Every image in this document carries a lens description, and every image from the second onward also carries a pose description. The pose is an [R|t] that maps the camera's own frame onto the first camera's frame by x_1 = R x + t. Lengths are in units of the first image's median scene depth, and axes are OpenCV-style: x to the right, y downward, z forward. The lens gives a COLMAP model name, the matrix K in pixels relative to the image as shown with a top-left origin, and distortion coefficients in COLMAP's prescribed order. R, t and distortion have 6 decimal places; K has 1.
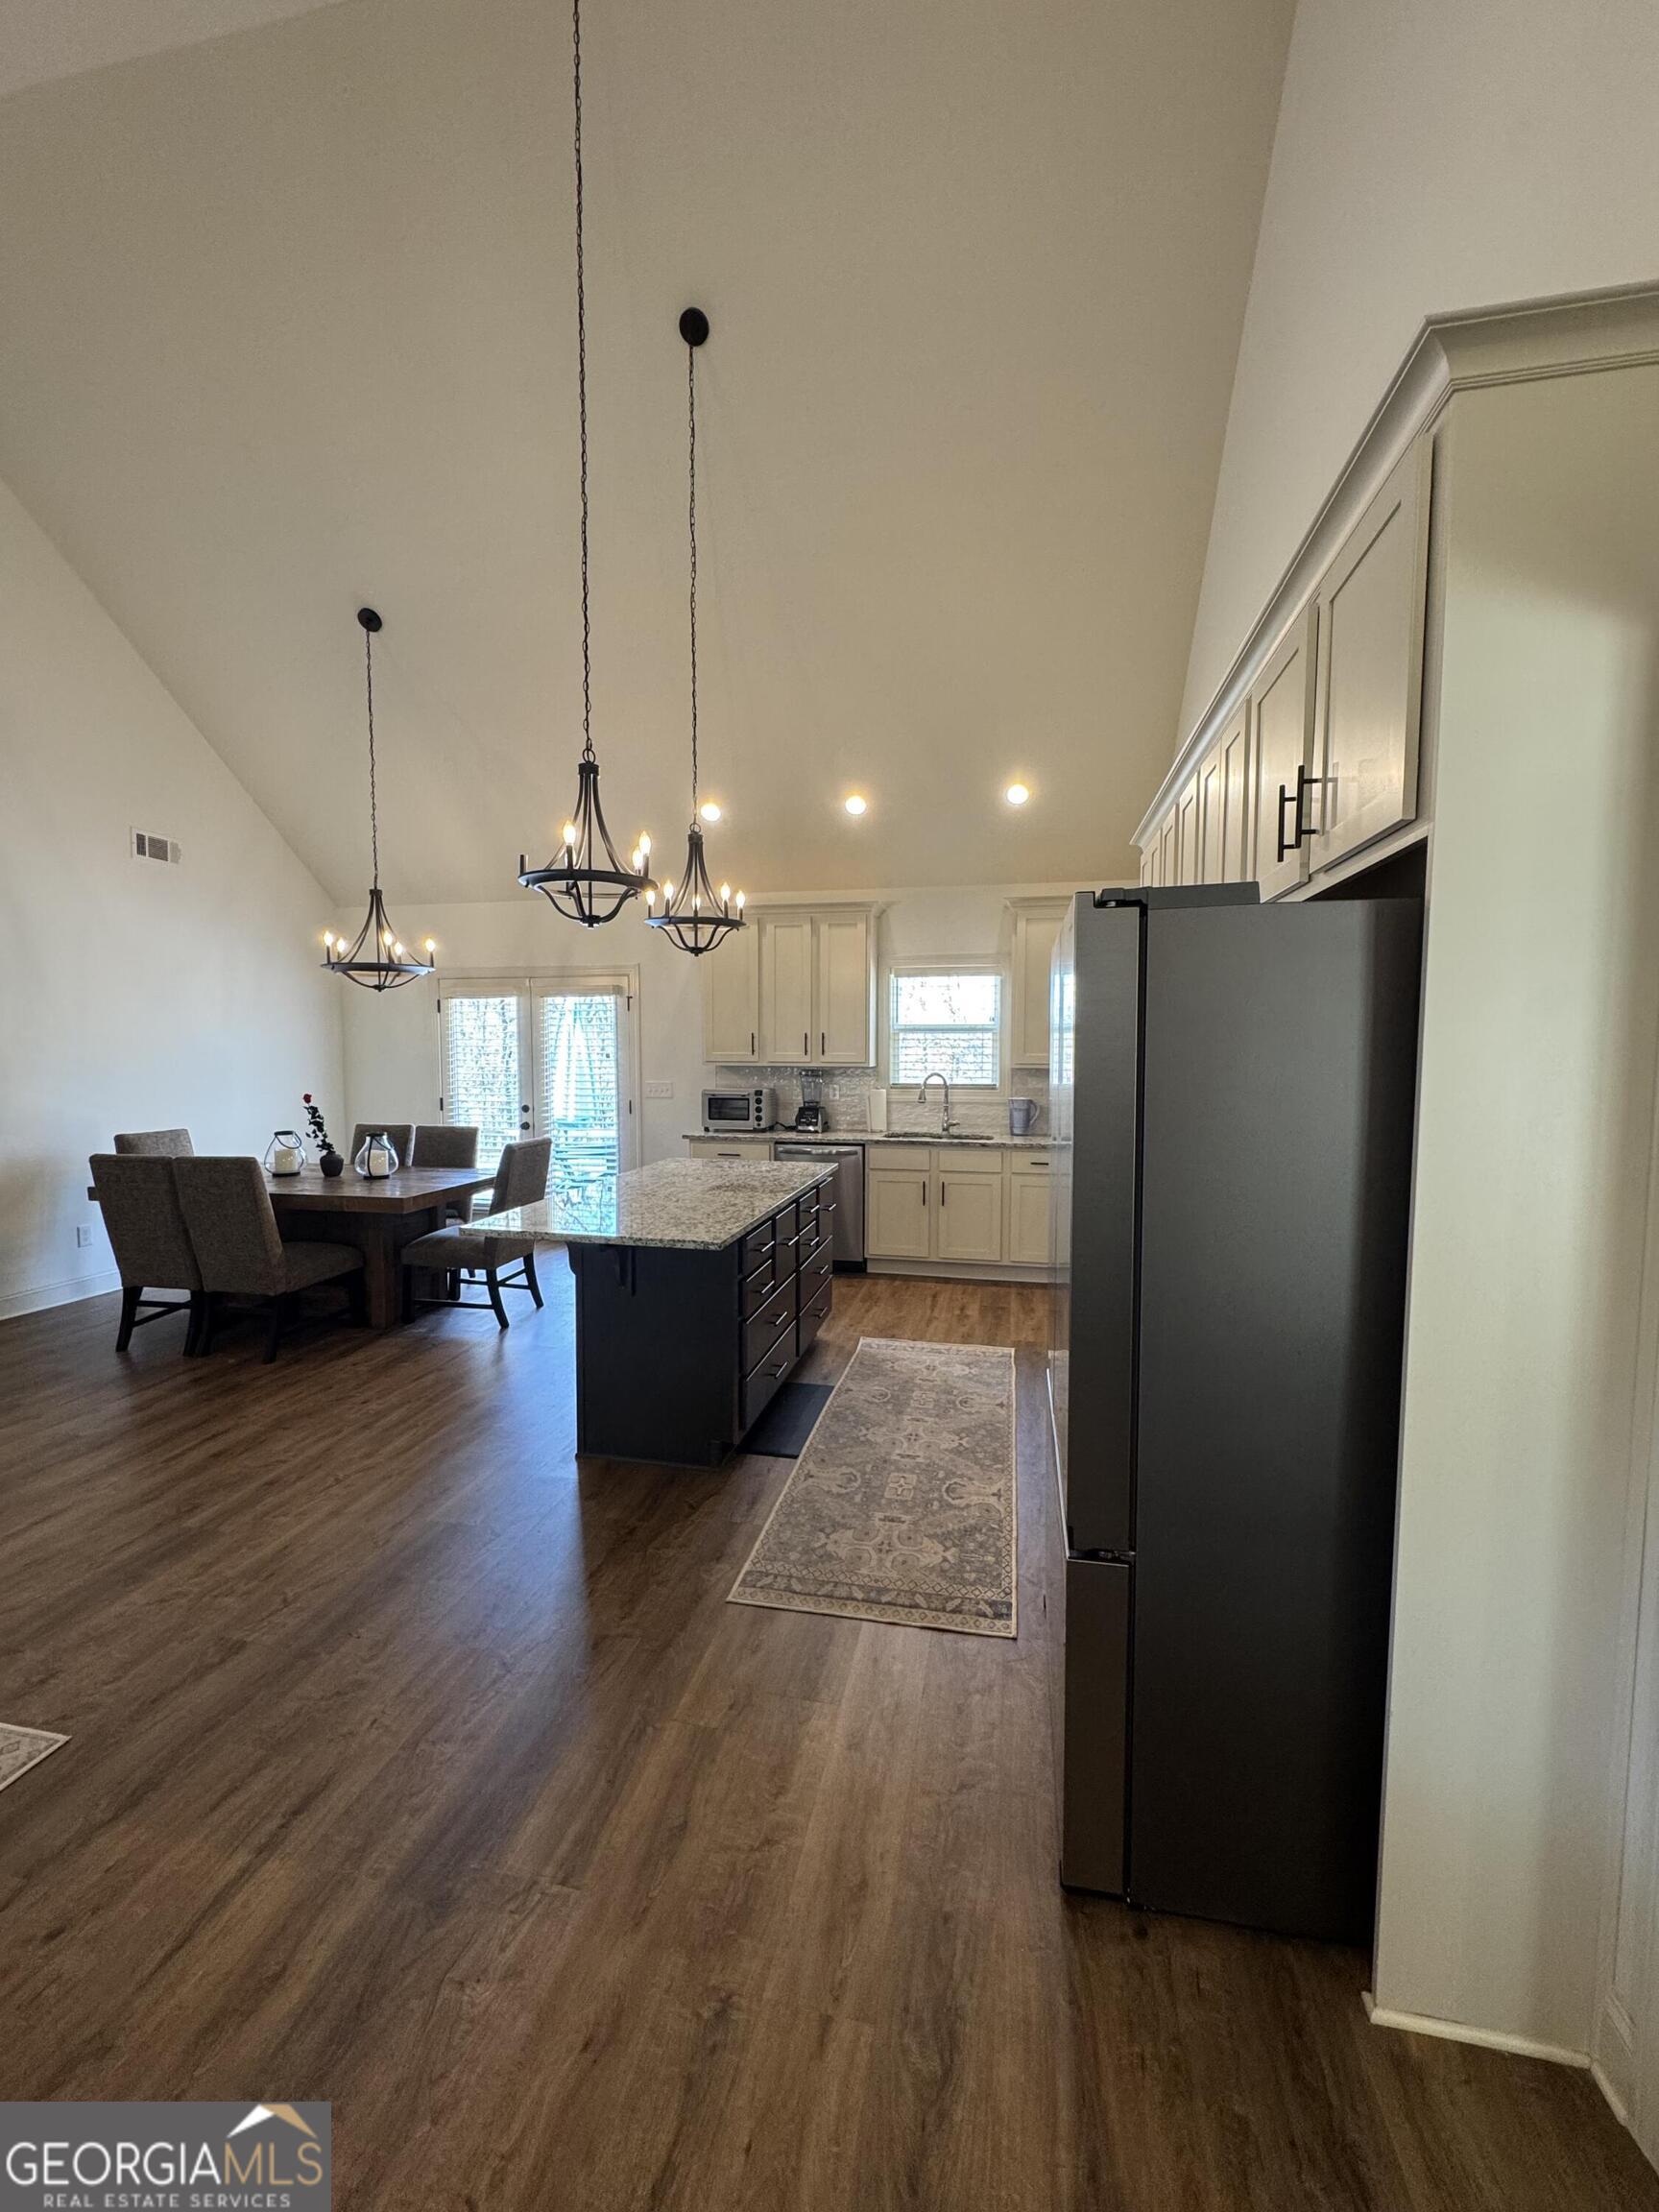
lens RADIAL K [[881.5, 0, 829.5], [0, 881.5, 1106.0], [0, 0, 1]] dist [-0.001983, 0.000031]
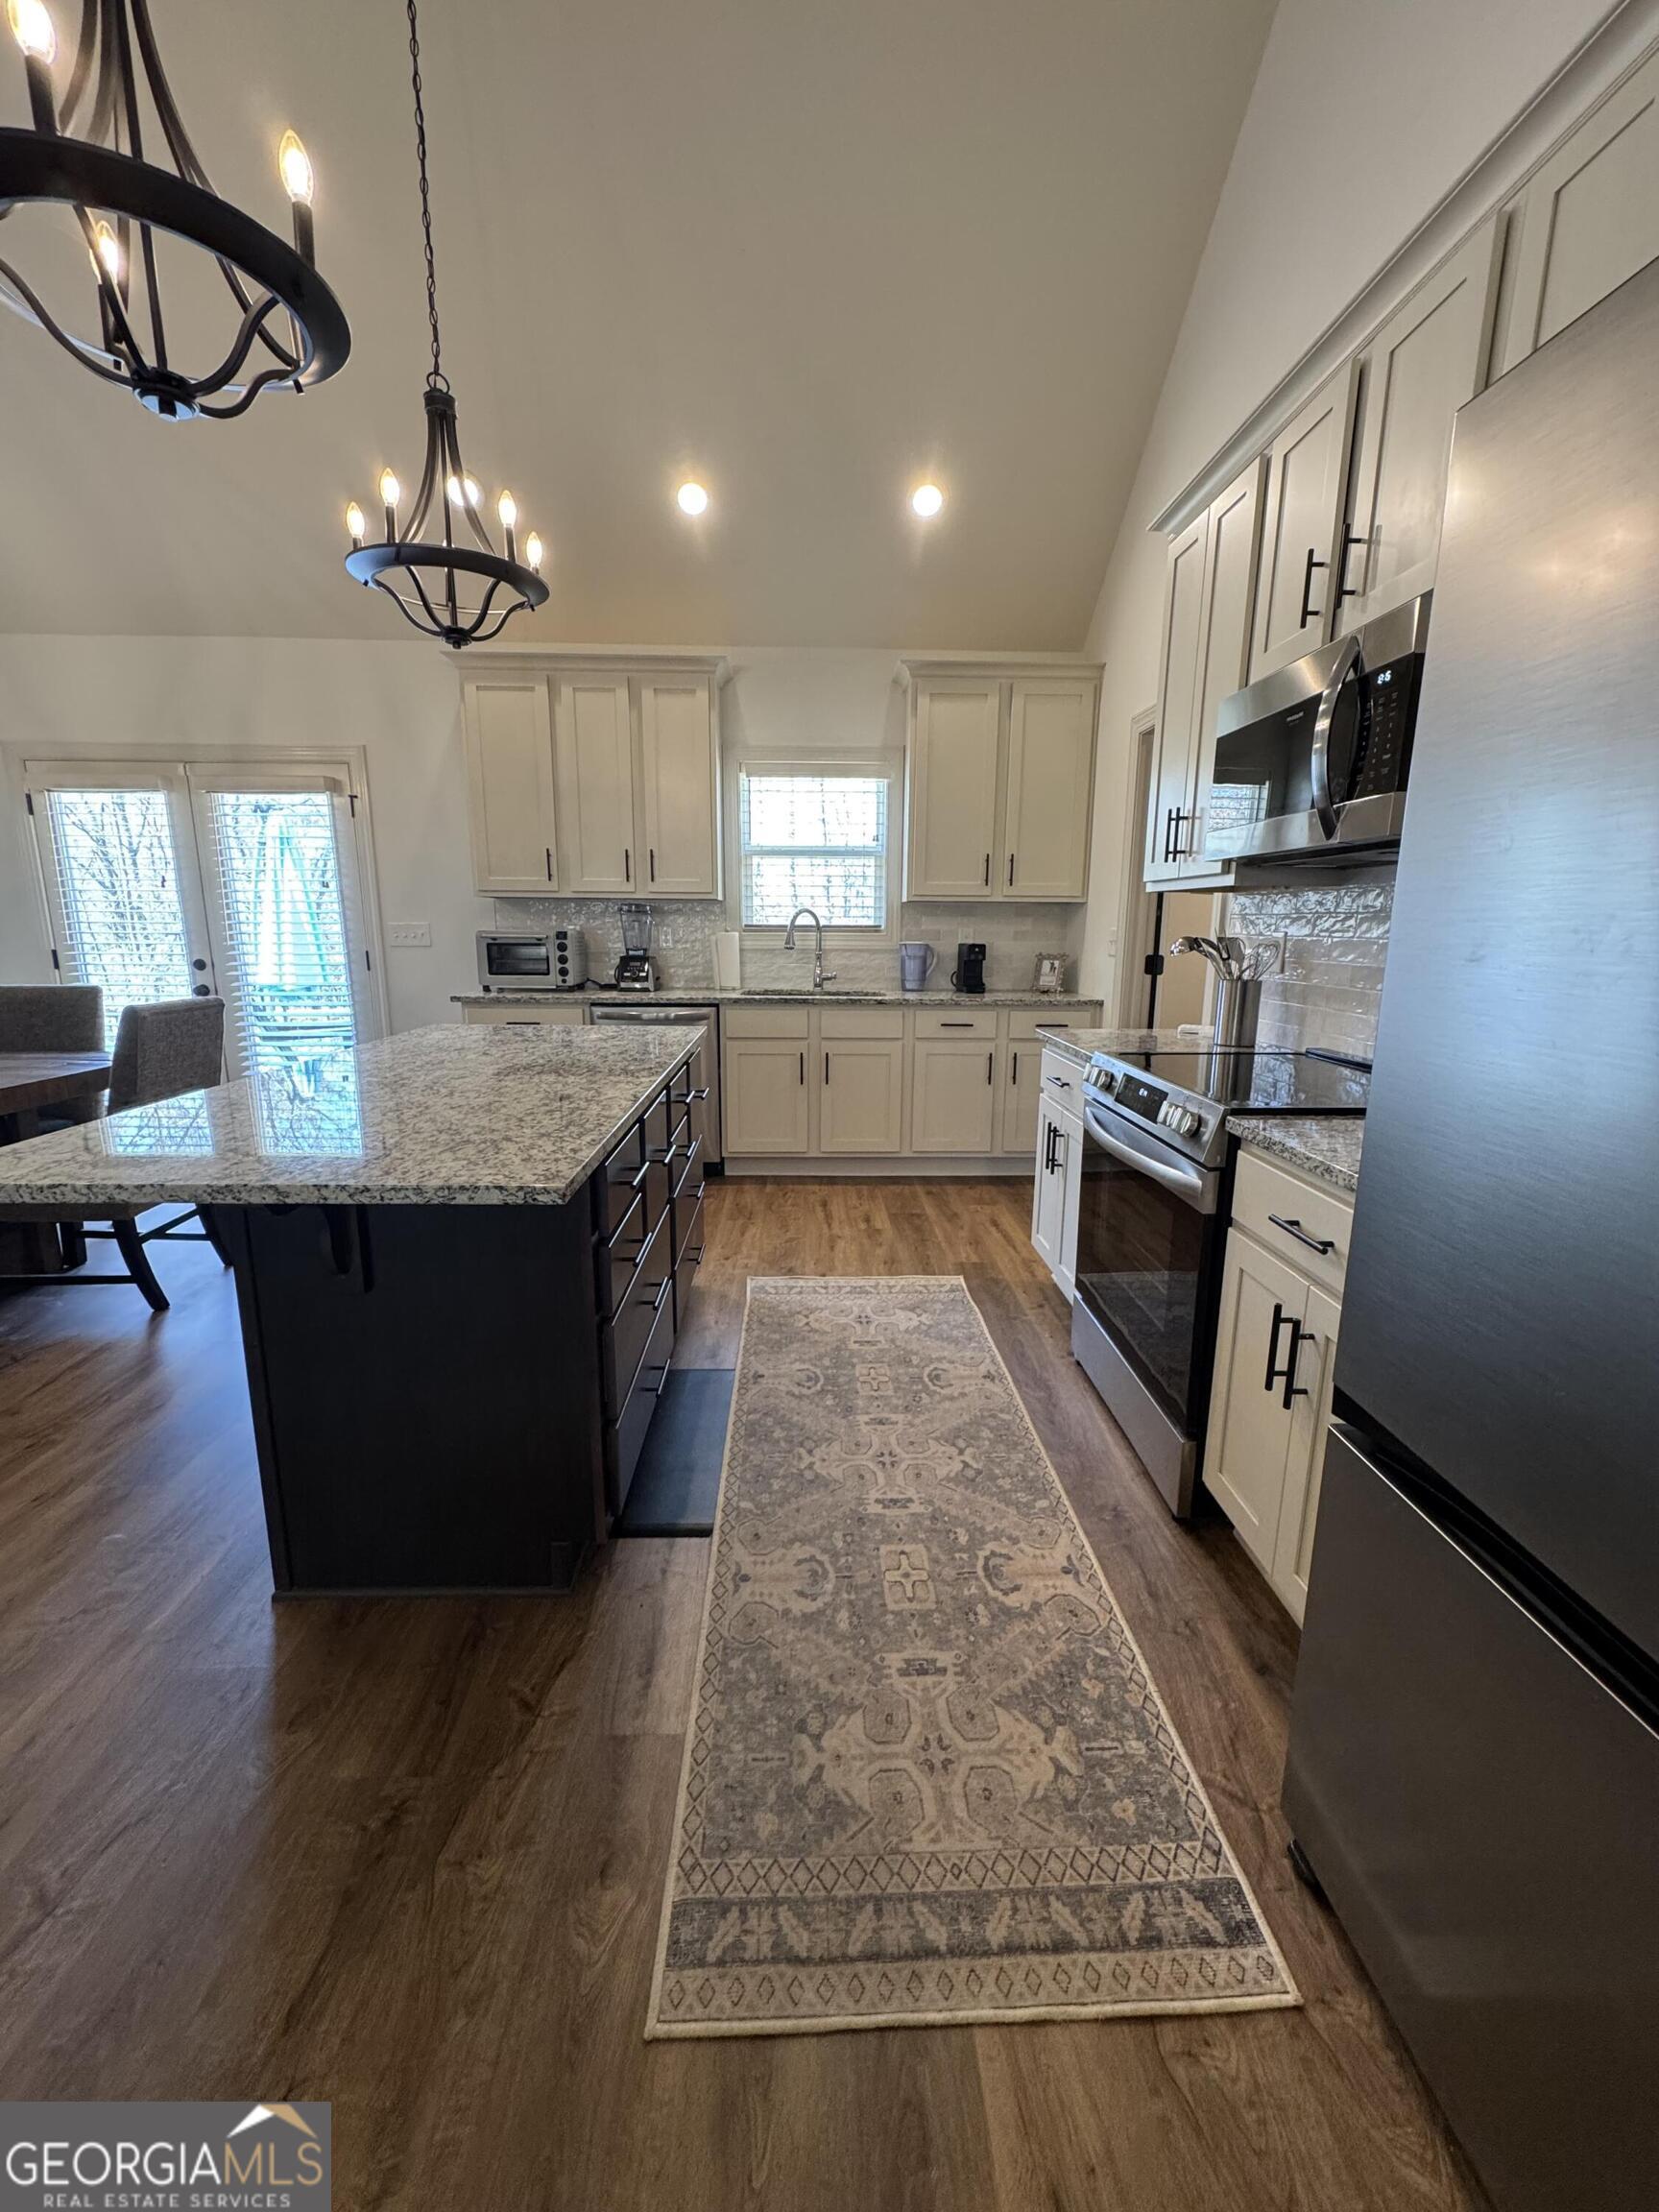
lens RADIAL K [[881.5, 0, 829.5], [0, 881.5, 1106.0], [0, 0, 1]] dist [-0.001983, 0.000031]
pose [[0.970944, -0.042625, 0.235481, -0.056038], [0.009951, 0.990350, 0.138233, 0.032033], [-0.239101, -0.131873, 0.961998, 0.317829]]
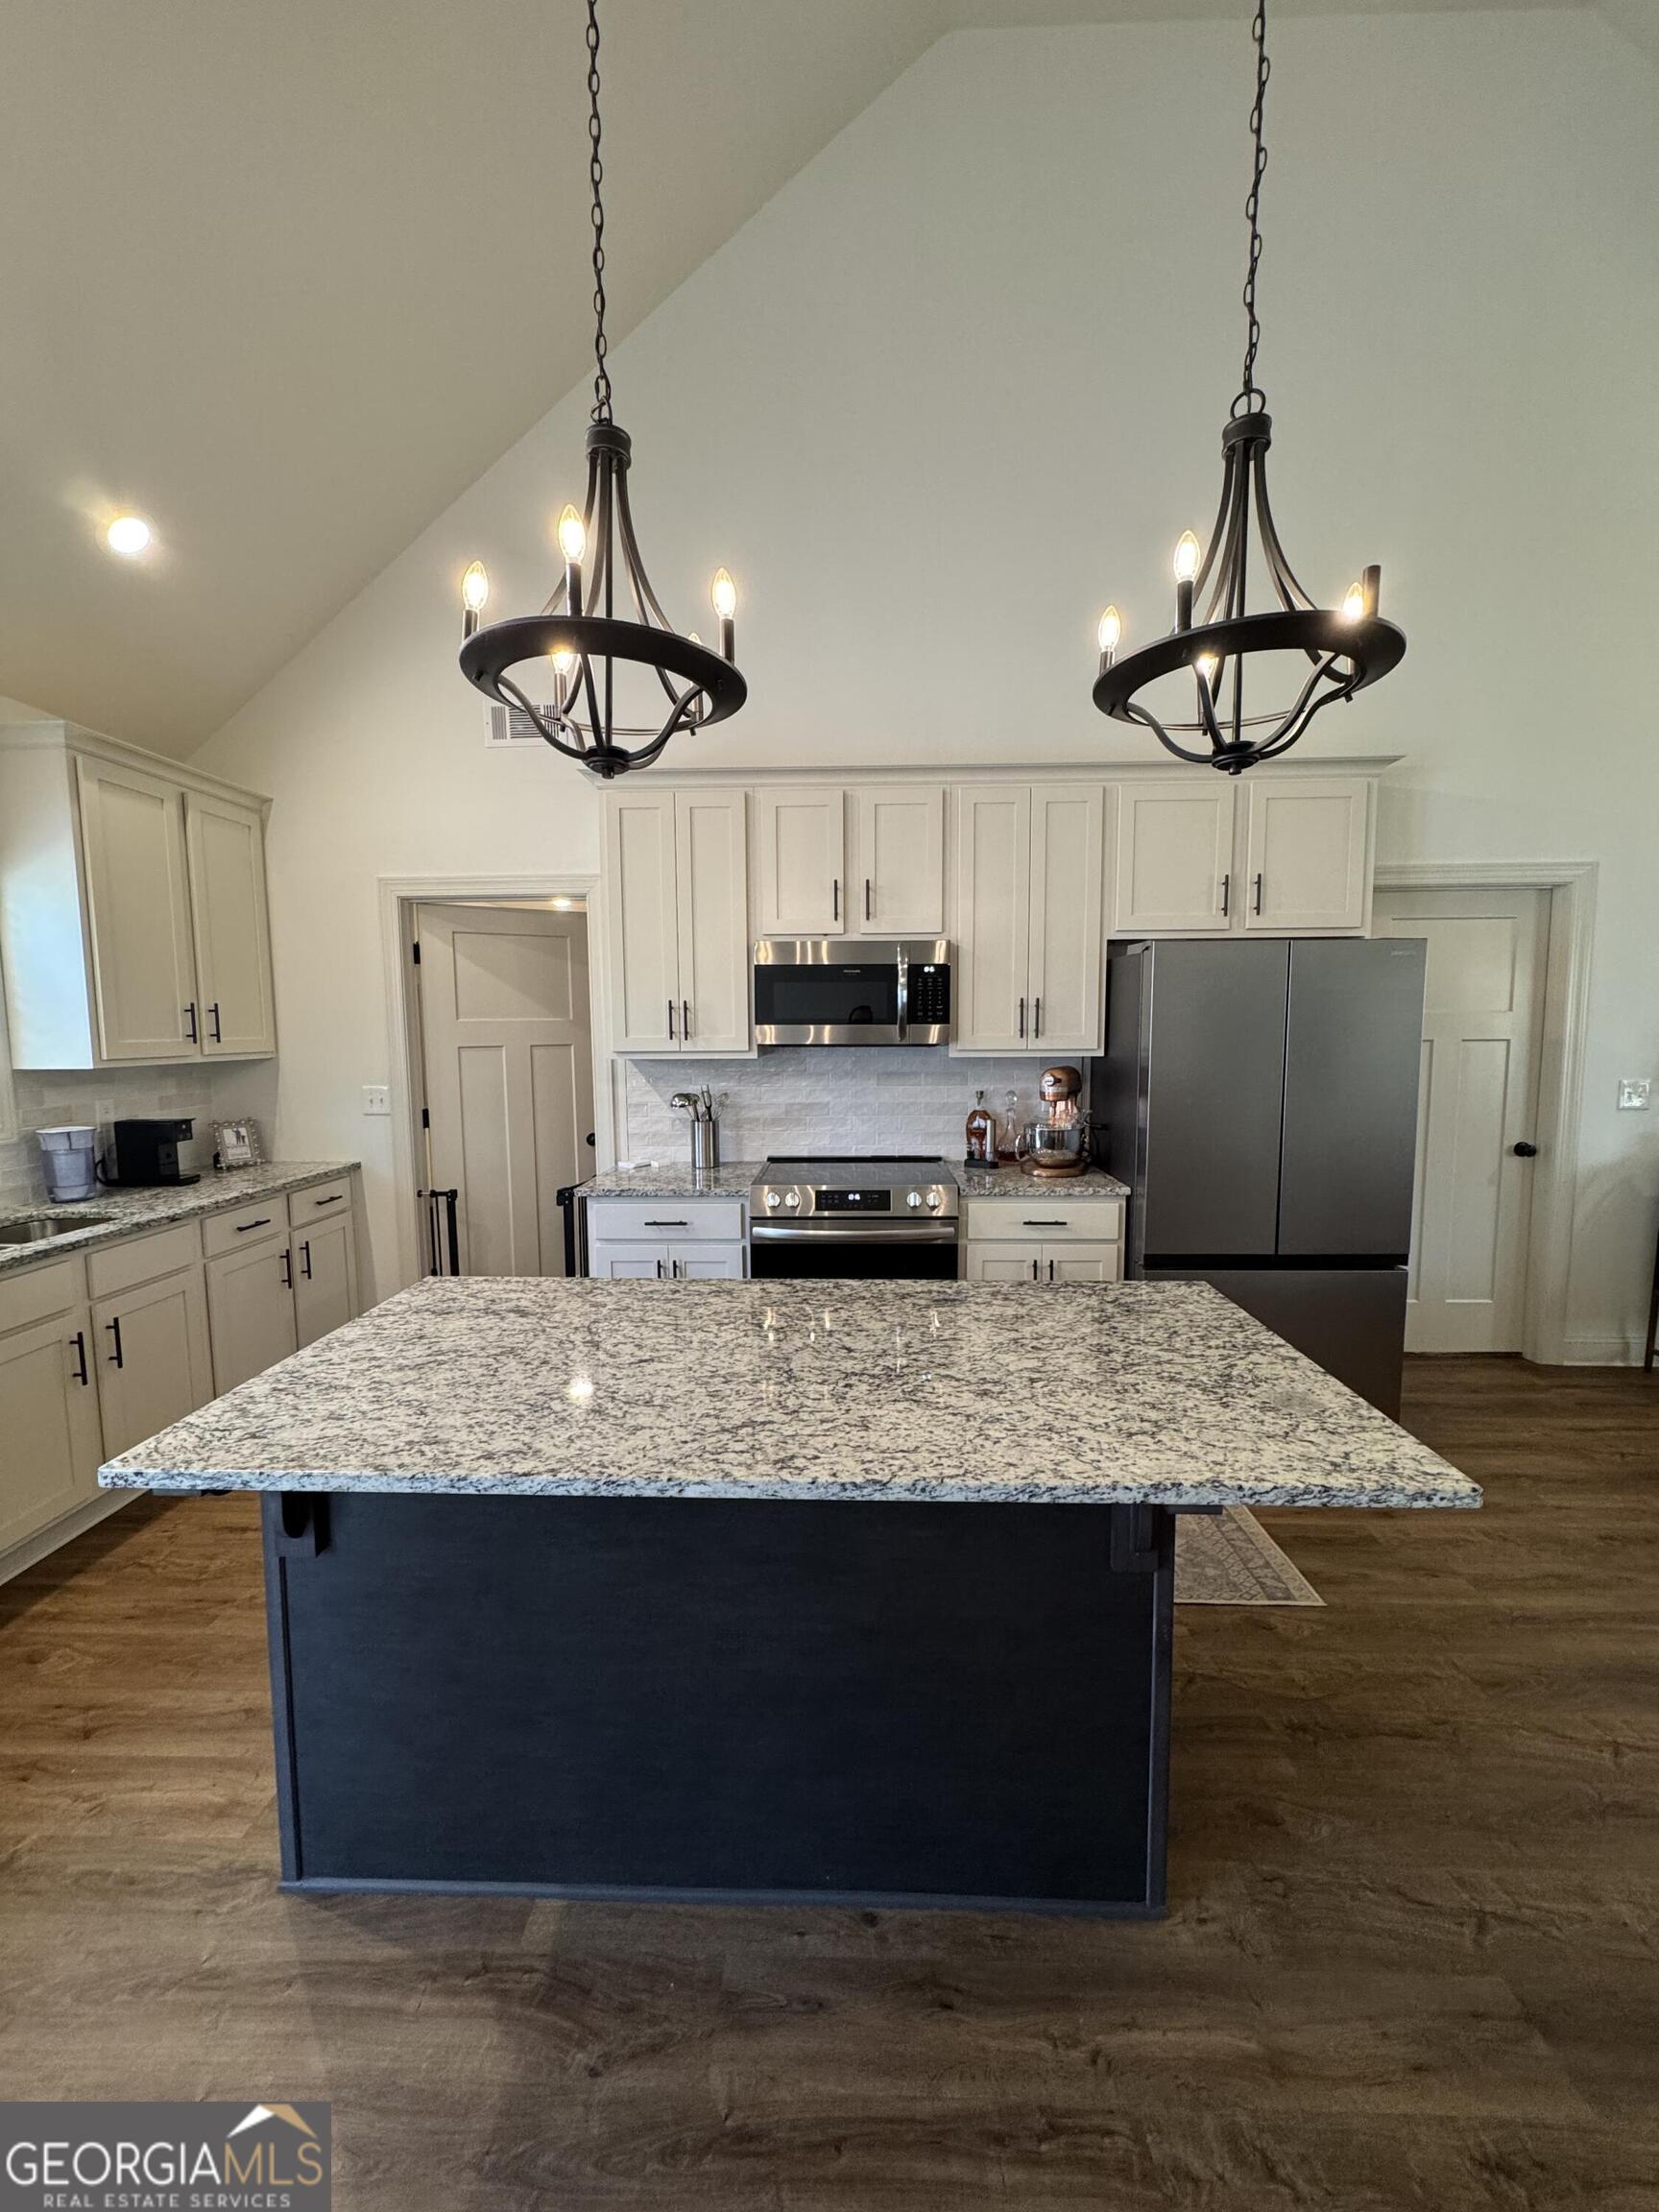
lens RADIAL K [[881.5, 0, 829.5], [0, 881.5, 1106.0], [0, 0, 1]] dist [-0.001983, 0.000031]
pose [[-0.177204, -0.094389, 0.979637, -0.448989], [0.074929, 0.991207, 0.109058, -0.055695], [-0.981318, 0.092729, -0.168573, 0.817756]]
